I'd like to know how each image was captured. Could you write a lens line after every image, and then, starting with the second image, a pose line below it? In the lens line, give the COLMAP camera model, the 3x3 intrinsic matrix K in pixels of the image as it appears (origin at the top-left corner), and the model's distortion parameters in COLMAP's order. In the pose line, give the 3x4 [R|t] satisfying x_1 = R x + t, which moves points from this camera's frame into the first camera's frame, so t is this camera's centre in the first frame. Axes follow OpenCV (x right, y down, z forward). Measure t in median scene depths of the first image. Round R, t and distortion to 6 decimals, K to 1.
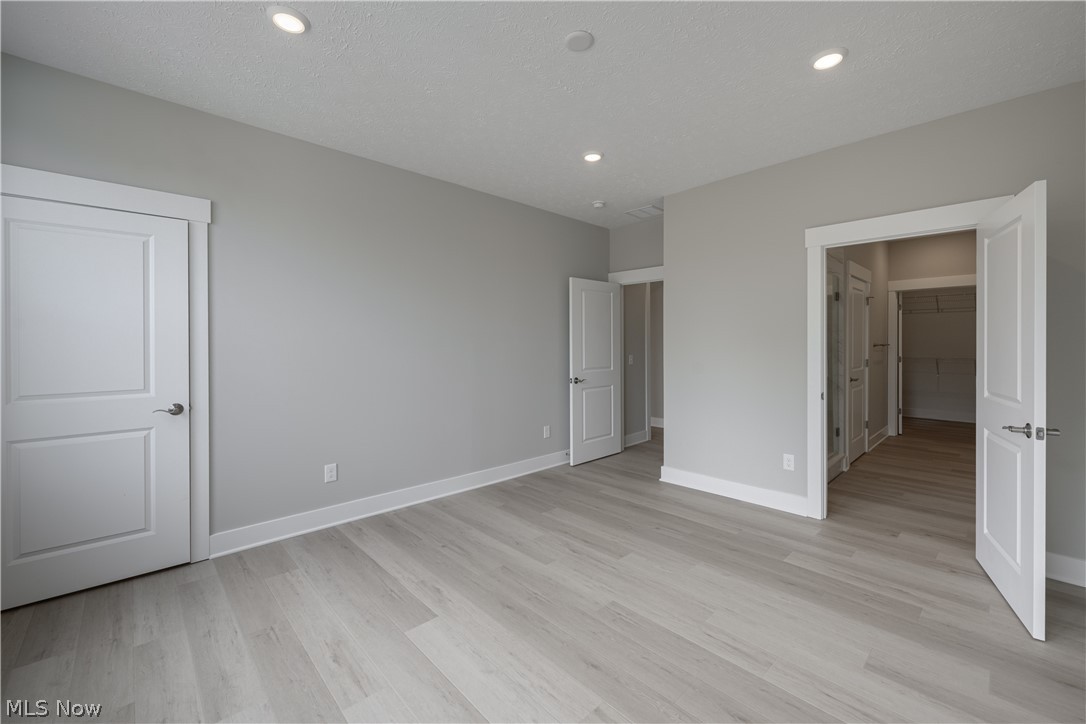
lens RADIAL K [[444.8, 0, 549.7], [0, 444.8, 352.4], [0, 0, 1]] dist [-0.001327, -0.000133]
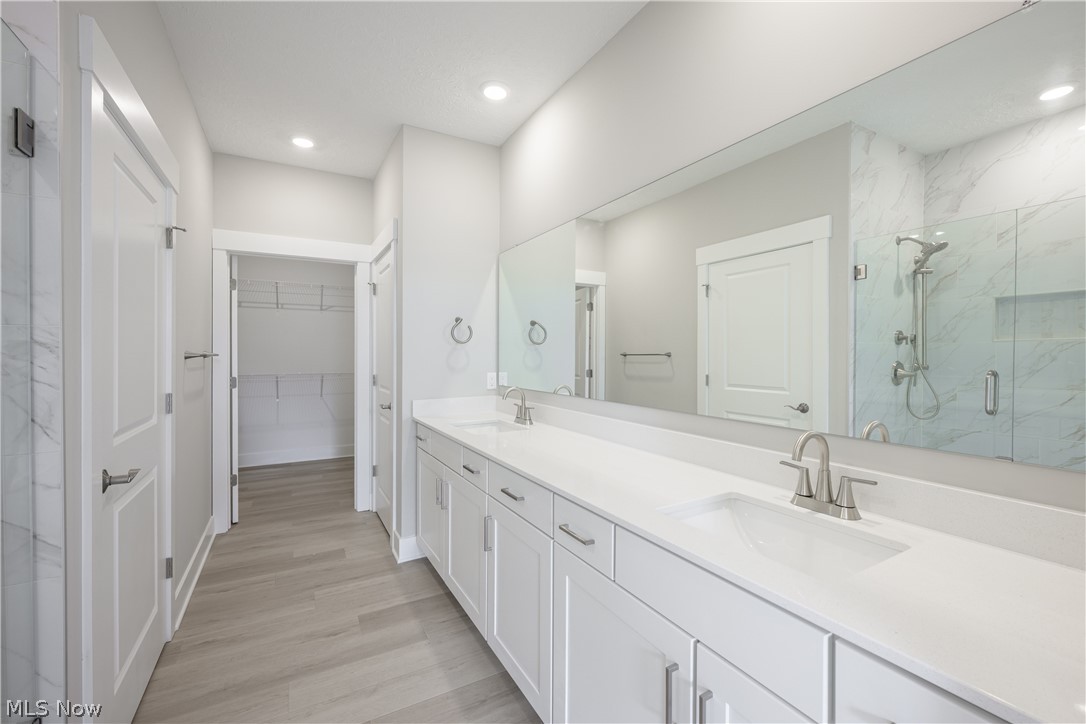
lens RADIAL K [[444.8, 0, 549.7], [0, 444.8, 352.4], [0, 0, 1]] dist [-0.001327, -0.000133]
pose [[0.237885, 0.006119, 0.971274, 0.428241], [0.018043, 0.999780, -0.010718, -0.009246], [-0.971126, 0.020075, 0.237722, 0.600677]]
